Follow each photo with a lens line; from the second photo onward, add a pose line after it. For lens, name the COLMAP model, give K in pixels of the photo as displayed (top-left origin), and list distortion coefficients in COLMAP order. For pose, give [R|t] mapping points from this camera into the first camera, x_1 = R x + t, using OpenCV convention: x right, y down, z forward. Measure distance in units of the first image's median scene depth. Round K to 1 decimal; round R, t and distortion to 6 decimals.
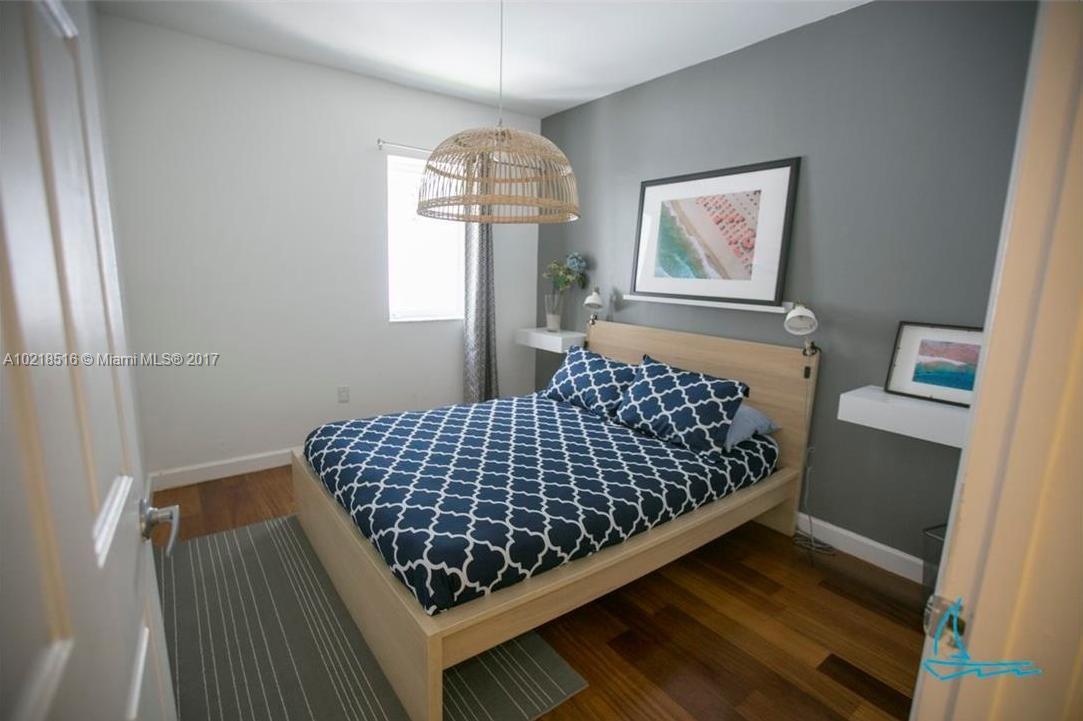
lens RADIAL K [[497.1, 0, 544.4], [0, 497.1, 363.6], [0, 0, 1]] dist [-0.037109, 0.009452]
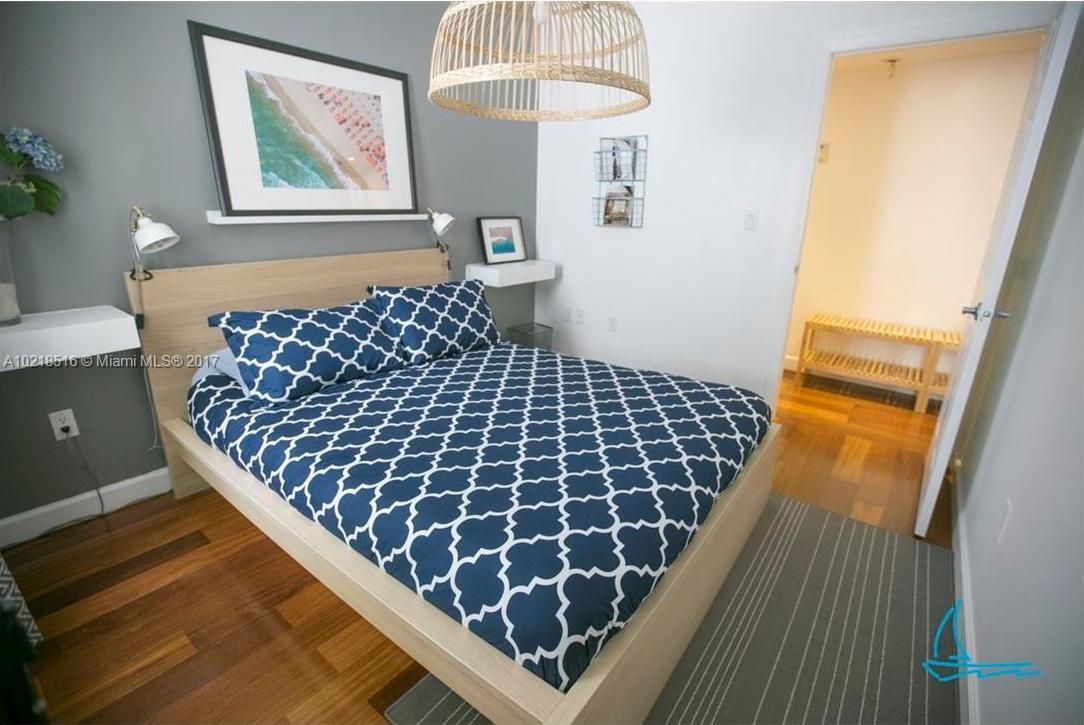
lens RADIAL K [[497.5, 0, 543.6], [0, 497.5, 363.4], [0, 0, 1]] dist [-0.037109, 0.009452]
pose [[-0.244721, -0.337667, 0.908896, -0.670262], [0.140192, 0.915227, 0.377765, -0.172827], [-0.959405, 0.219867, -0.176637, 0.902129]]
